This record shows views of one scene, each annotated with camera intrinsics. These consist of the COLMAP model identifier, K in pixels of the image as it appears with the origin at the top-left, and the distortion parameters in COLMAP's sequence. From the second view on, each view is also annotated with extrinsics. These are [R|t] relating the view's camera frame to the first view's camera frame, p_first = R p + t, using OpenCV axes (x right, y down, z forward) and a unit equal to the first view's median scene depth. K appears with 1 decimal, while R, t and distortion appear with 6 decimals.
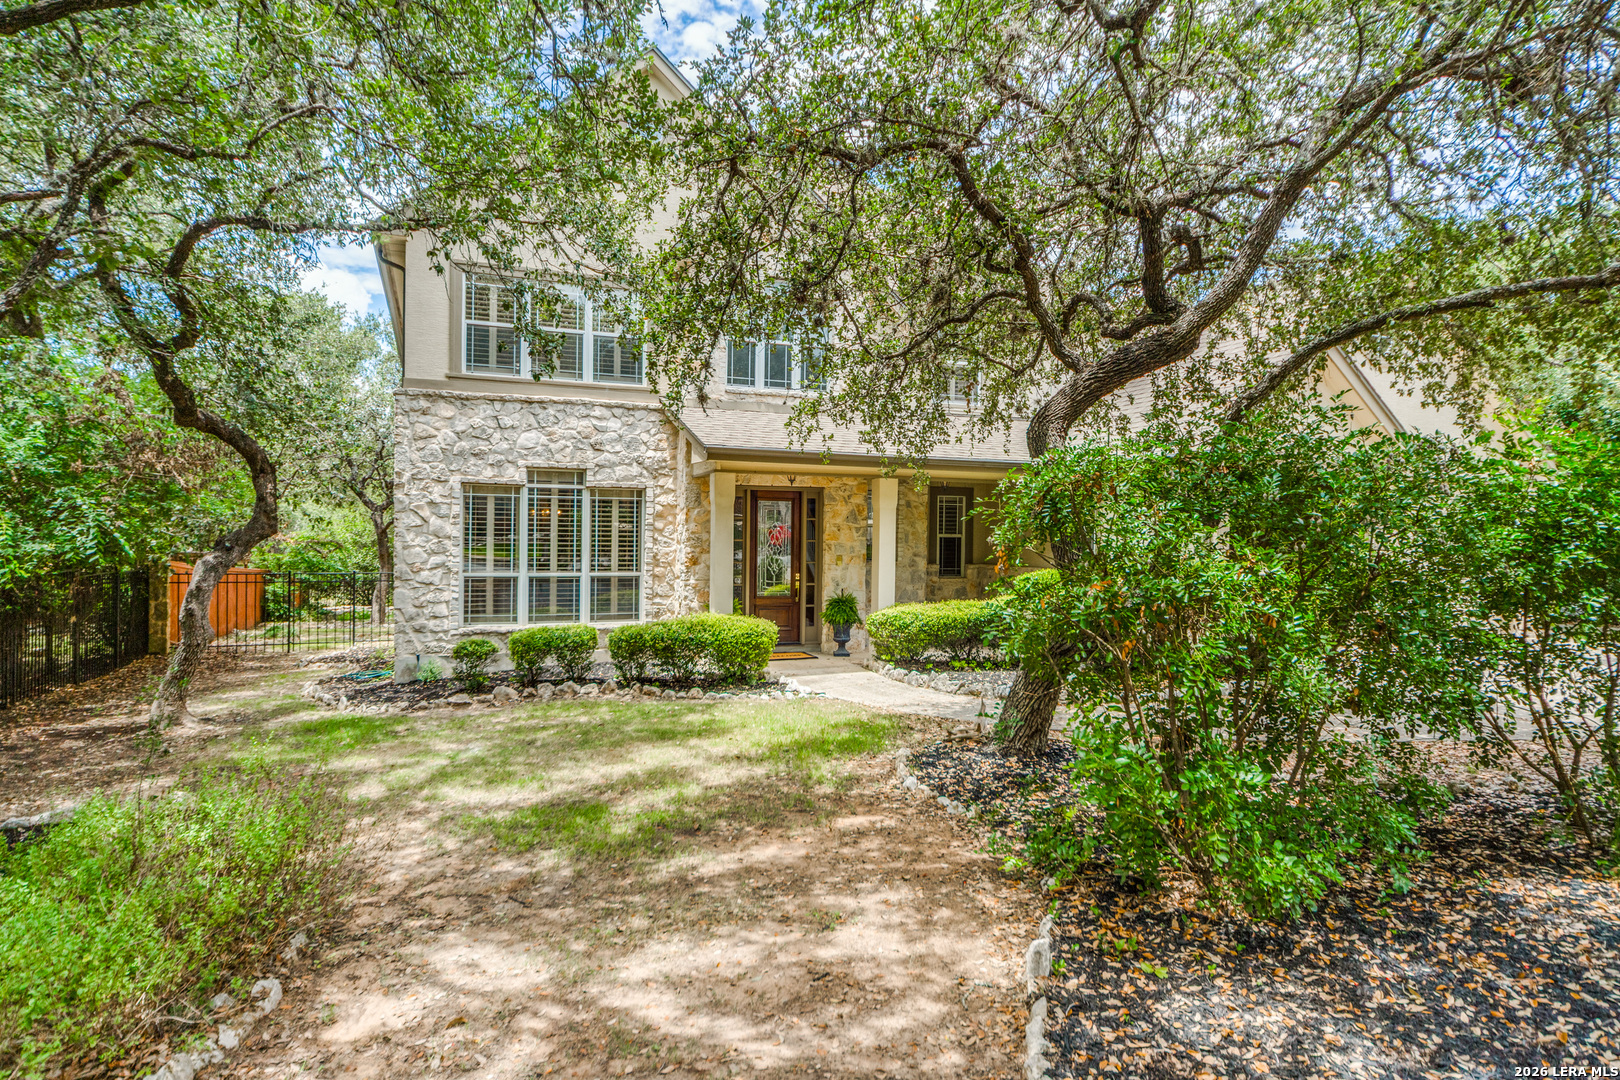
lens RADIAL K [[774.8, 0, 807.6], [0, 774.8, 536.4], [0, 0, 1]] dist [-0.000240, 0.000243]
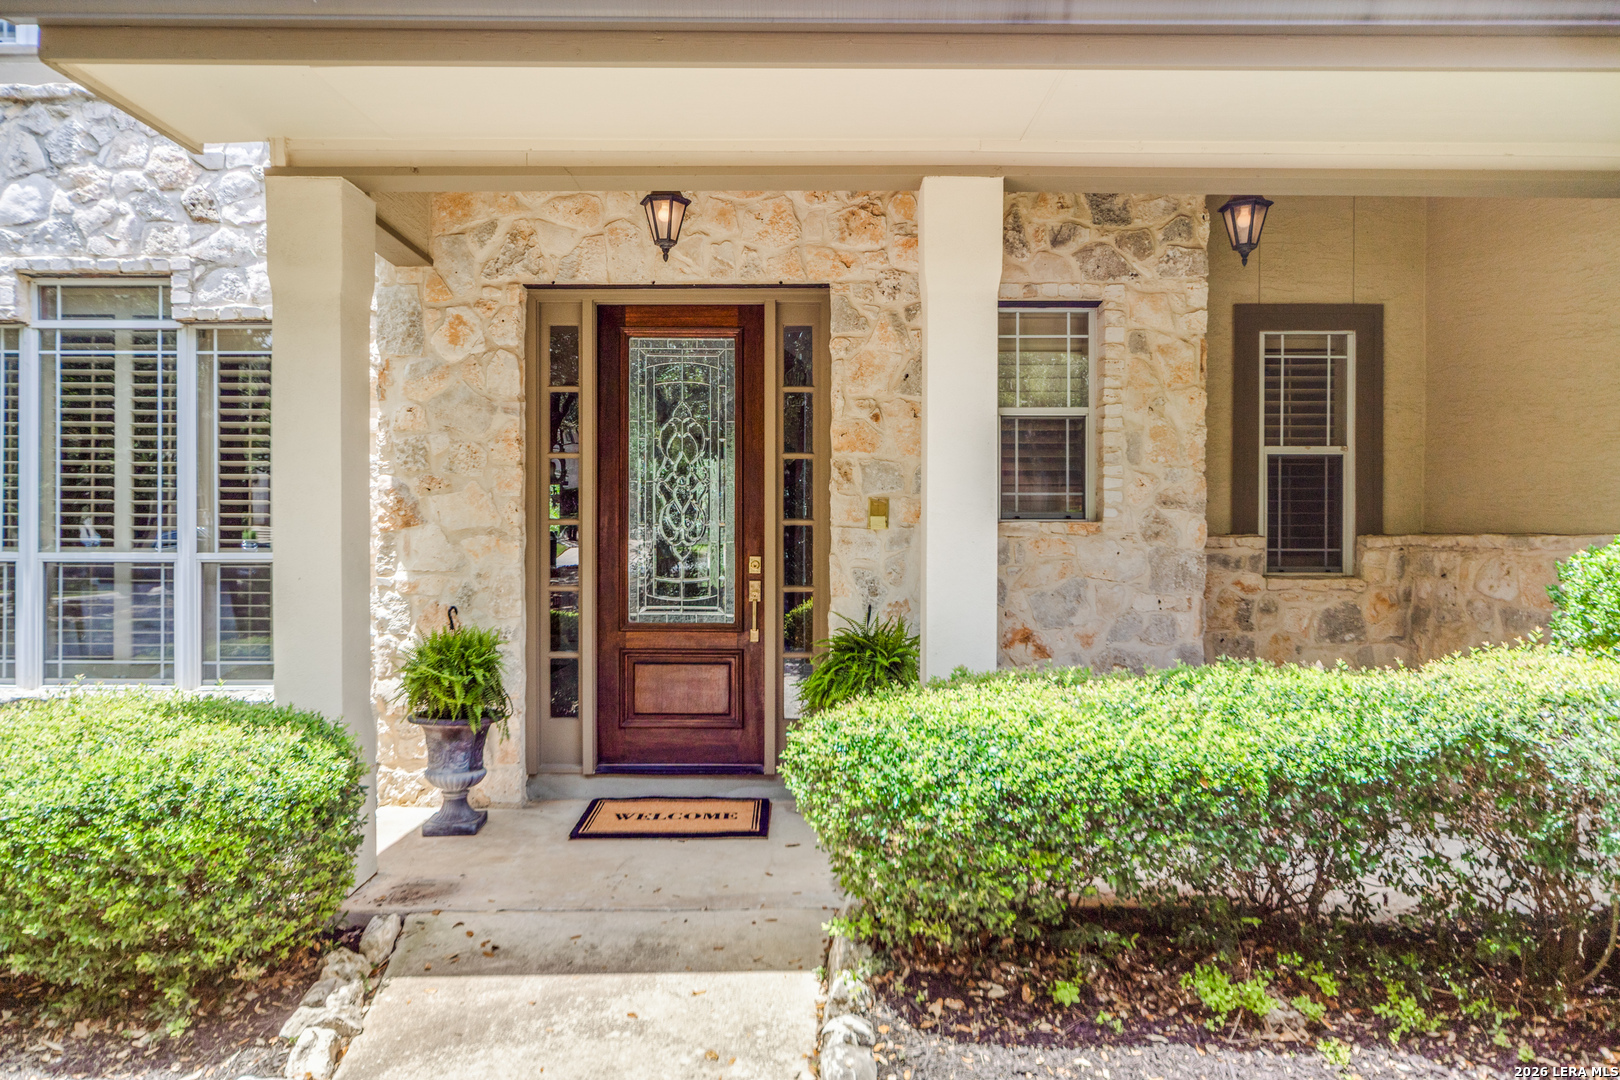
lens RADIAL K [[1267.3, 0, 808.6], [0, 1267.3, 542.1], [0, 0, 1]] dist [0.004658, 0.004257]
pose [[0.941974, -0.006618, -0.335622, 0.208518], [0.008162, 0.999962, 0.003189, 0.043312], [0.335588, -0.005743, 0.941991, 0.536818]]
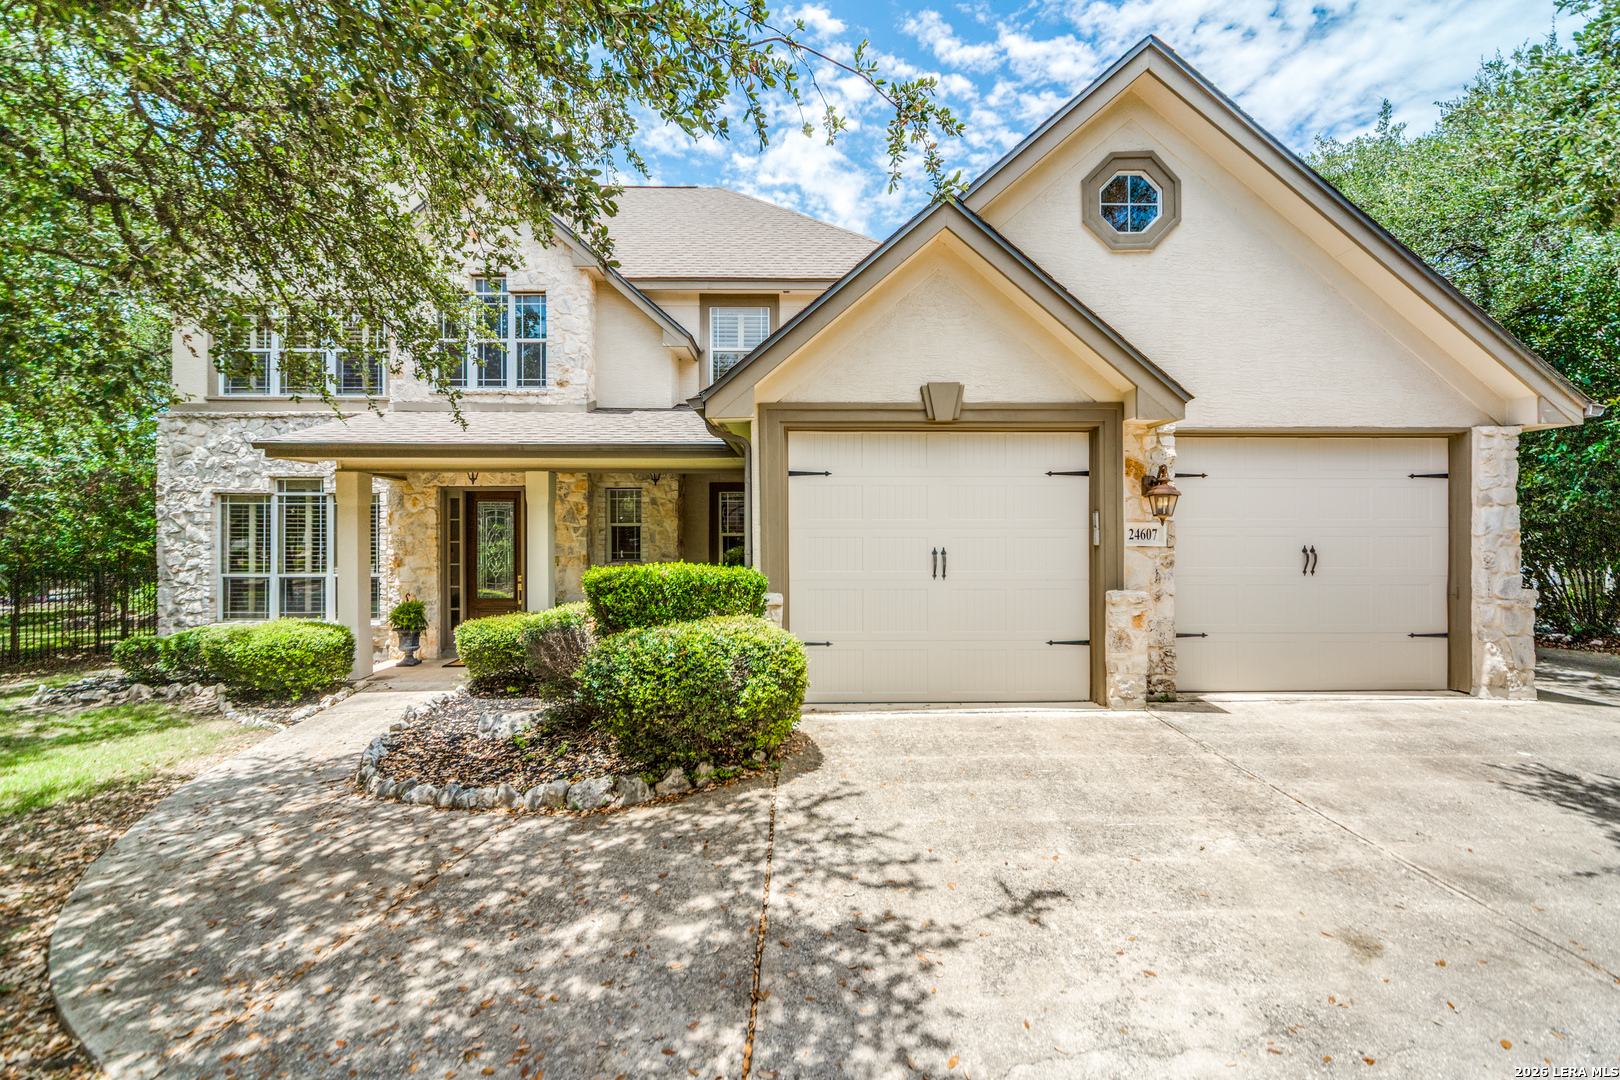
lens RADIAL K [[774.8, 0, 811.2], [0, 774.8, 533.9], [0, 0, 1]] dist [-0.000240, 0.000243]
pose [[0.949838, -0.013654, -0.312444, 0.694279], [0.012853, 0.999907, -0.004620, 0.005173], [0.312477, 0.000373, 0.949925, 0.199321]]
